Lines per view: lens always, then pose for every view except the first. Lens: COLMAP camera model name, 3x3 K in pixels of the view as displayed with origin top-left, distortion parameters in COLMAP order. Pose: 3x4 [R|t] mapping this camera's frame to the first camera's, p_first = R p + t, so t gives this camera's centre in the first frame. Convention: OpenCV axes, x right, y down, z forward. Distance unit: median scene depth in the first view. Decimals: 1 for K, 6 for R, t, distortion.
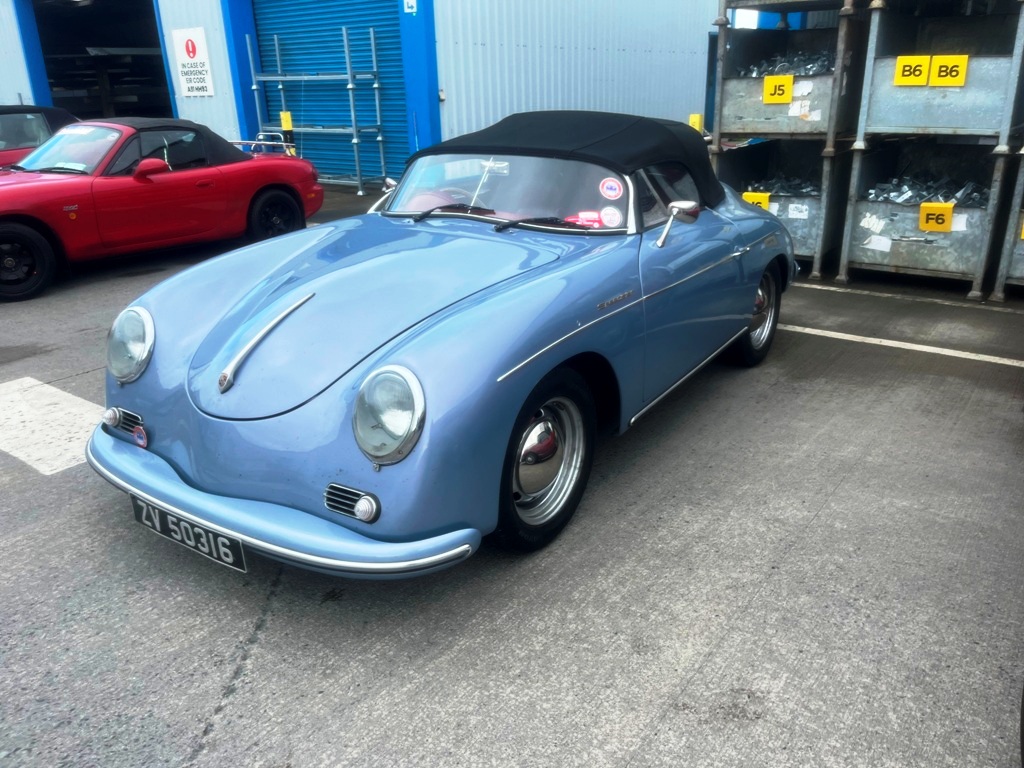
lens RADIAL K [[796.7, 0, 515.7], [0, 796.7, 374.3], [0, 0, 1]] dist [0.077442, -0.096330]
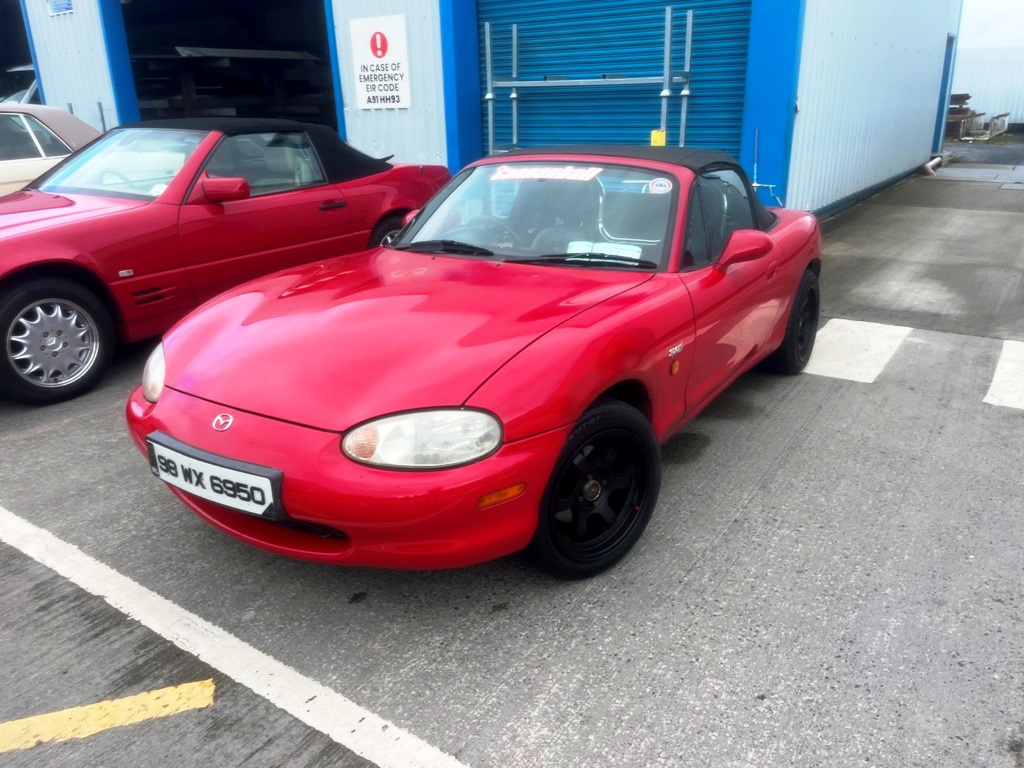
lens RADIAL K [[796.7, 0, 503.8], [0, 796.7, 385.2], [0, 0, 1]] dist [0.077442, -0.096330]
pose [[0.999531, -0.007644, 0.029668, -0.357893], [0.007743, 0.999965, -0.003225, -0.098552], [-0.029642, 0.003453, 0.999555, 0.293503]]
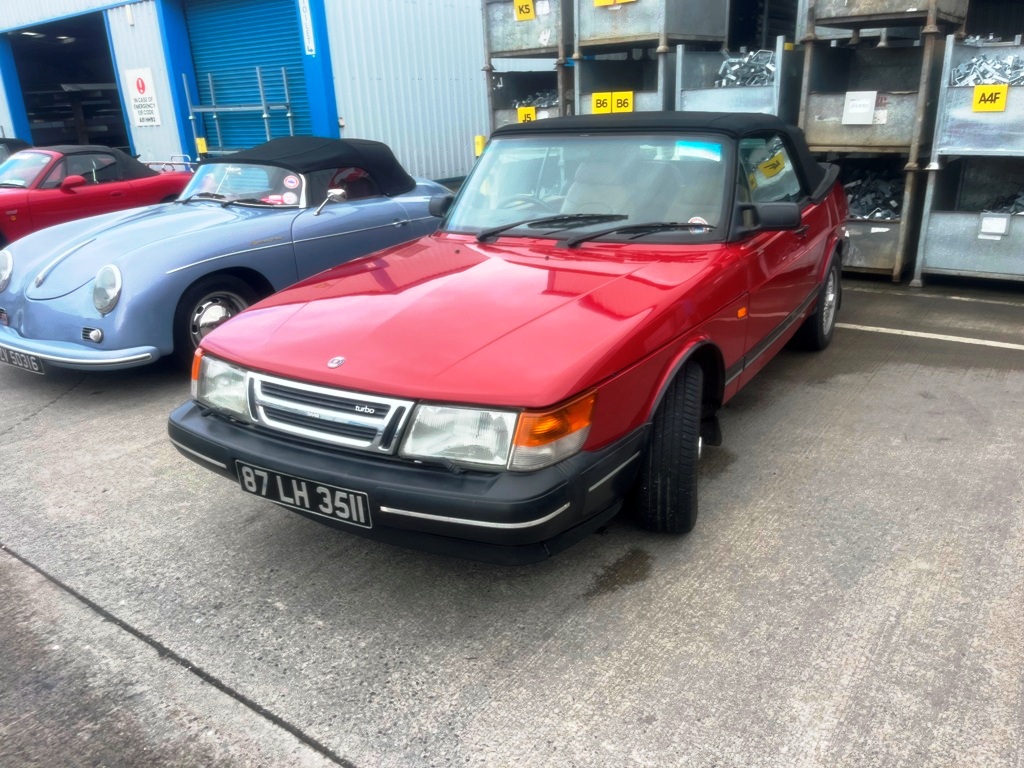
lens RADIAL K [[796.7, 0, 512.4], [0, 796.7, 387.5], [0, 0, 1]] dist [0.077442, -0.096330]
pose [[0.999826, -0.016056, -0.009487, 0.162880], [0.015978, 0.999838, -0.008242, 0.061542], [0.009618, 0.008089, 0.999921, -0.190211]]
